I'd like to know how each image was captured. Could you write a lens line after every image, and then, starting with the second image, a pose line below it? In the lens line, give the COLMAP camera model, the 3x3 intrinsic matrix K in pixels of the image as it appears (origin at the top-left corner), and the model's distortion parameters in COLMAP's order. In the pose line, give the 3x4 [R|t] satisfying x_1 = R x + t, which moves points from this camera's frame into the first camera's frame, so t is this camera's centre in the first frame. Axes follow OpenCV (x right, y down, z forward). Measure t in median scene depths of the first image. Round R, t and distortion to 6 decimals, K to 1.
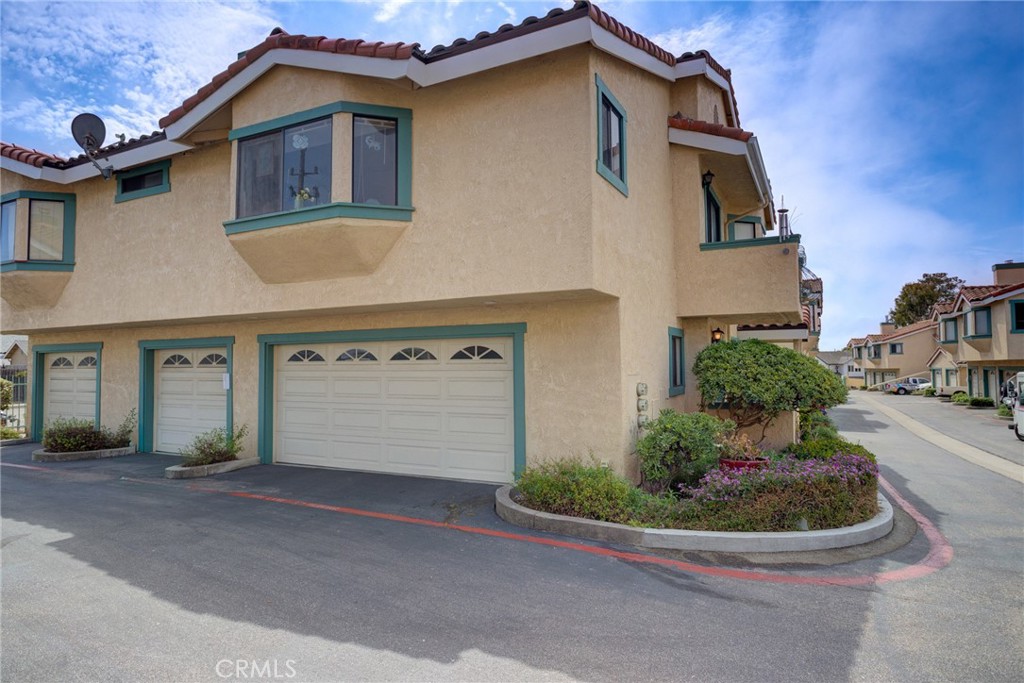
lens RADIAL K [[609.0, 0, 515.8], [0, 609.0, 338.3], [0, 0, 1]] dist [-0.015379, 0.006758]
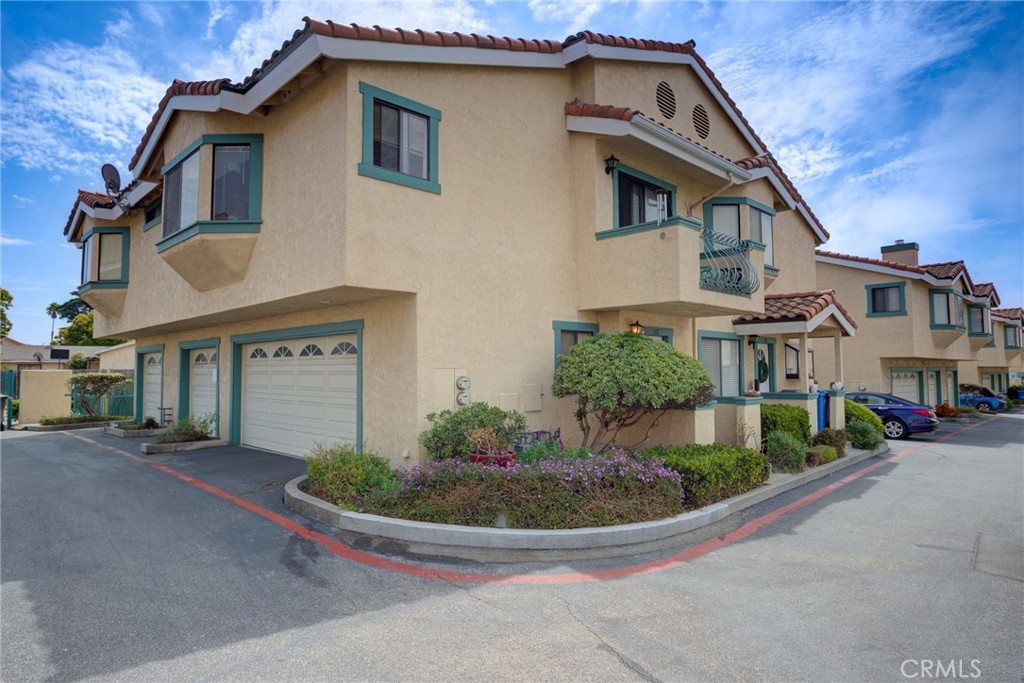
lens RADIAL K [[609.0, 0, 513.6], [0, 609.0, 339.9], [0, 0, 1]] dist [-0.015379, 0.006758]
pose [[0.949347, -0.012217, -0.313991, 0.645803], [0.011887, 0.999925, -0.002966, 0.017620], [0.314004, -0.000917, 0.949421, 0.072287]]
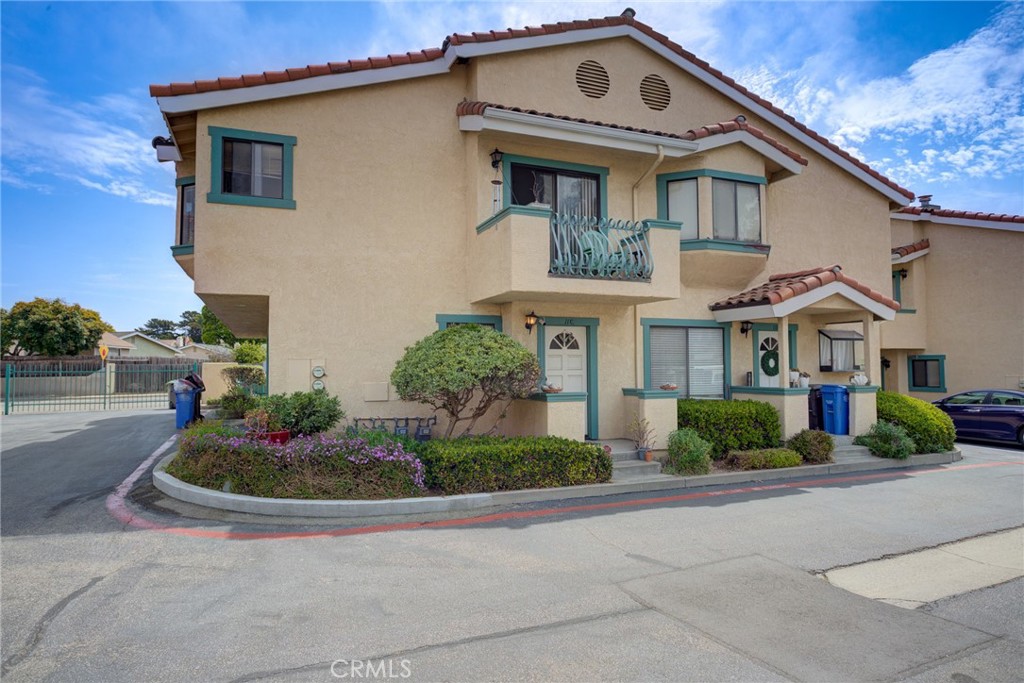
lens RADIAL K [[609.0, 0, 510.6], [0, 609.0, 339.2], [0, 0, 1]] dist [-0.015379, 0.006758]
pose [[0.755823, -0.022396, -0.654392, 1.326164], [0.029220, 0.999573, -0.000460, 0.035078], [0.654123, -0.018774, 0.756155, 0.393340]]
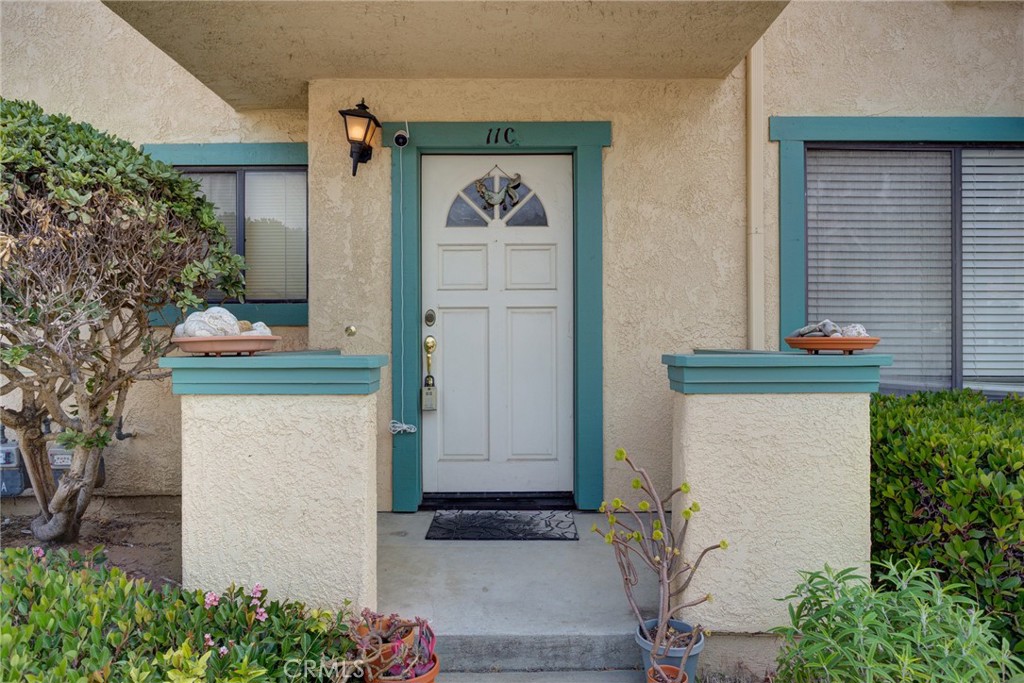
lens RADIAL K [[609.0, 0, 508.9], [0, 609.0, 338.9], [0, 0, 1]] dist [-0.015379, 0.006758]
pose [[0.451027, 0.010130, -0.892453, 0.912423], [0.040584, 0.998669, 0.031846, 0.131994], [0.891587, -0.050583, 0.450015, 1.338481]]
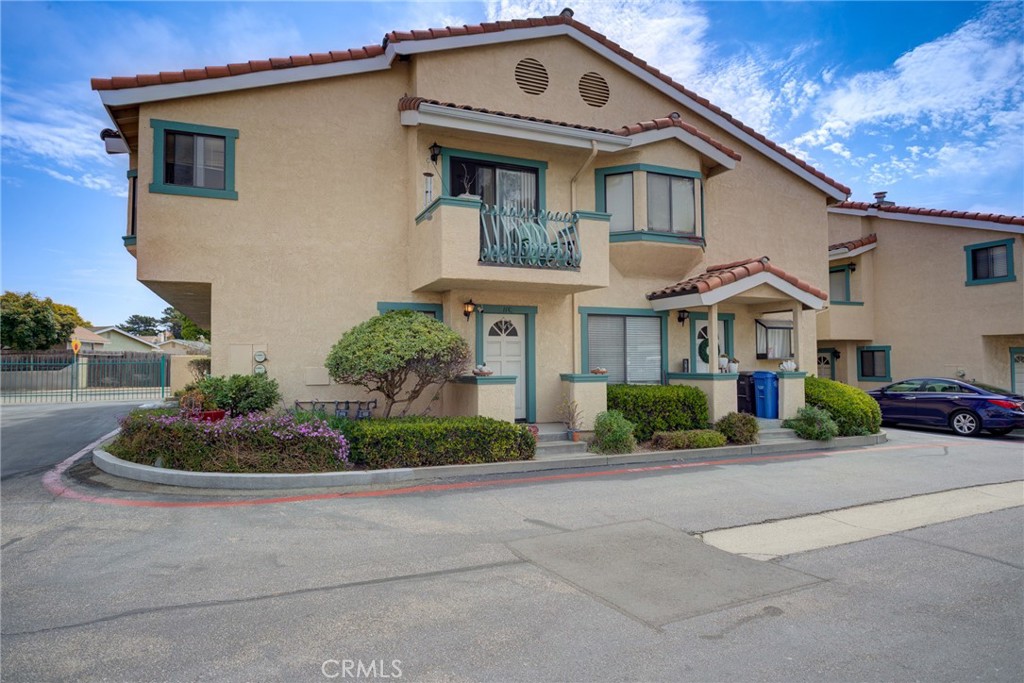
lens RADIAL K [[609.0, 0, 510.8], [0, 609.0, 339.4], [0, 0, 1]] dist [-0.015379, 0.006758]
pose [[0.769994, -0.018711, -0.637777, 1.447836], [0.029225, 0.999555, 0.005960, 0.061130], [0.637382, -0.023228, 0.770198, 0.421375]]
